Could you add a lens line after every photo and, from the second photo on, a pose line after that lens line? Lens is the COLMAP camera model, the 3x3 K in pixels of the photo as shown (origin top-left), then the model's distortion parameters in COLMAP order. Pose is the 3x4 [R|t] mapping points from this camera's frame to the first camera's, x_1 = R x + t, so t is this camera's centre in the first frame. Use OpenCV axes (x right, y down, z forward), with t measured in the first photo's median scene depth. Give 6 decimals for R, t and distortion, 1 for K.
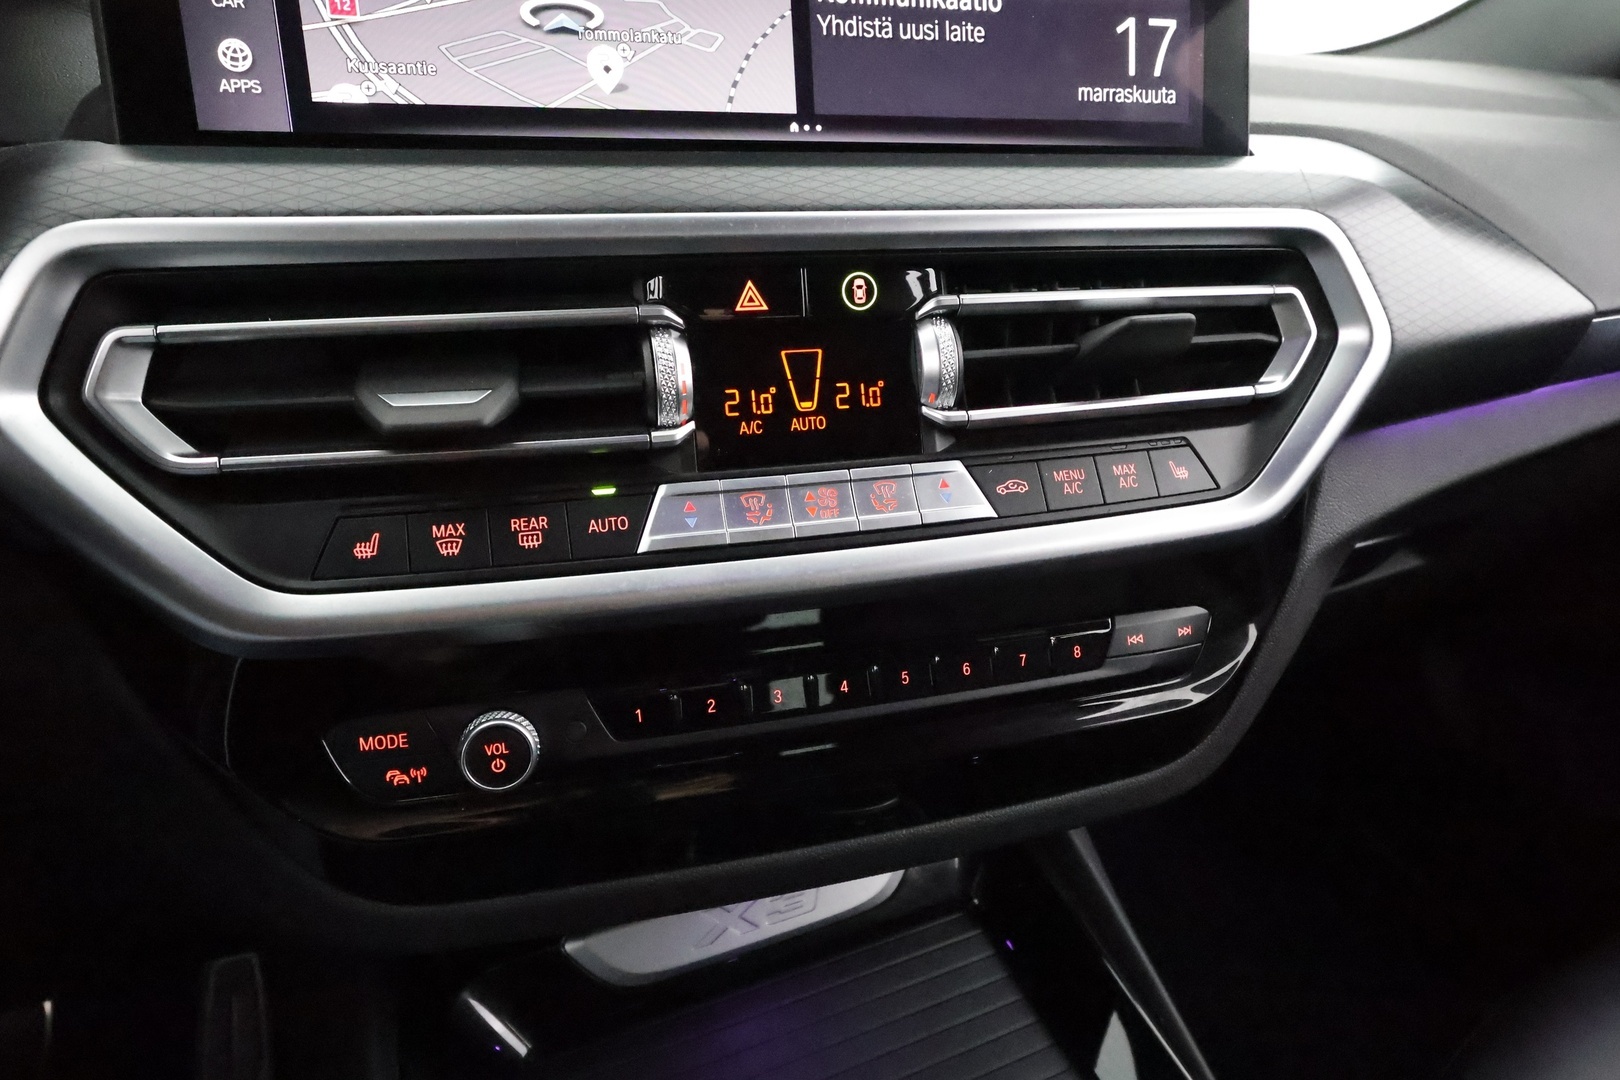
lens RADIAL K [[941.6, 0, 807.2], [0, 941.6, 541.3], [0, 0, 1]] dist [0.002102, -0.000555]
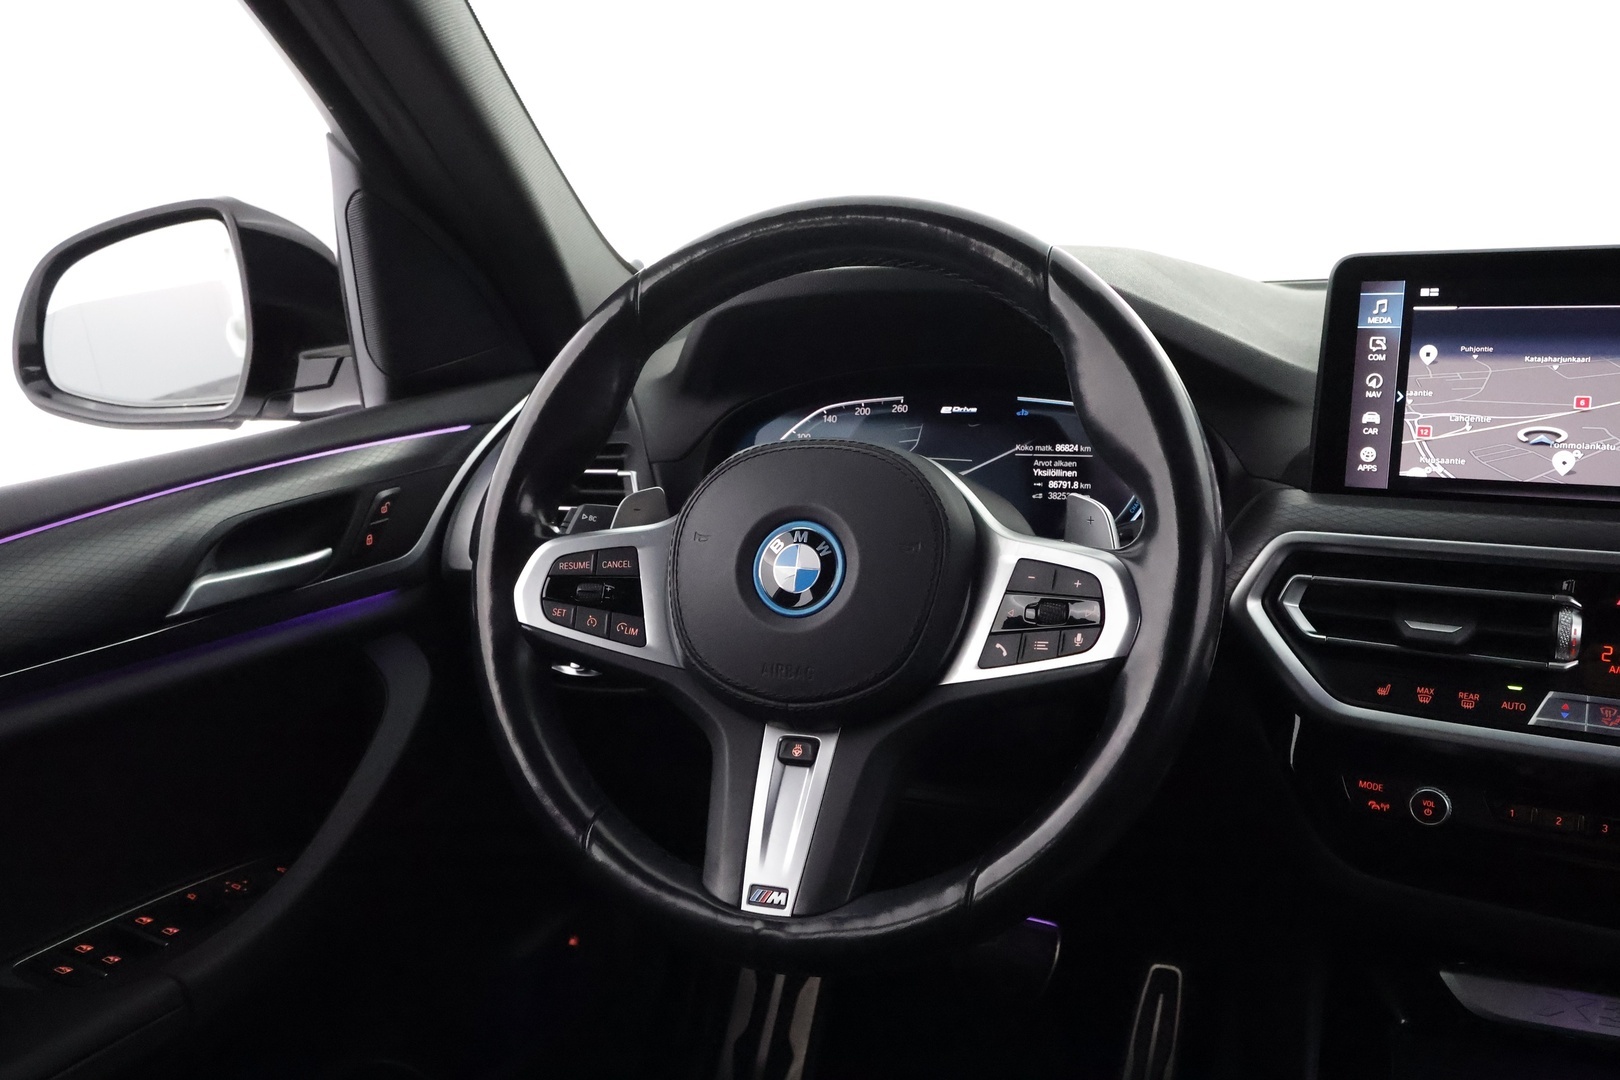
lens RADIAL K [[1286.4, 0, 805.7], [0, 1286.4, 541.5], [0, 0, 1]] dist [0.017968, -0.017457]
pose [[0.696696, 0.138946, -0.703781, 0.537825], [-0.207740, 0.978104, -0.012544, -0.012267], [0.686628, 0.154943, 0.710306, -1.738531]]
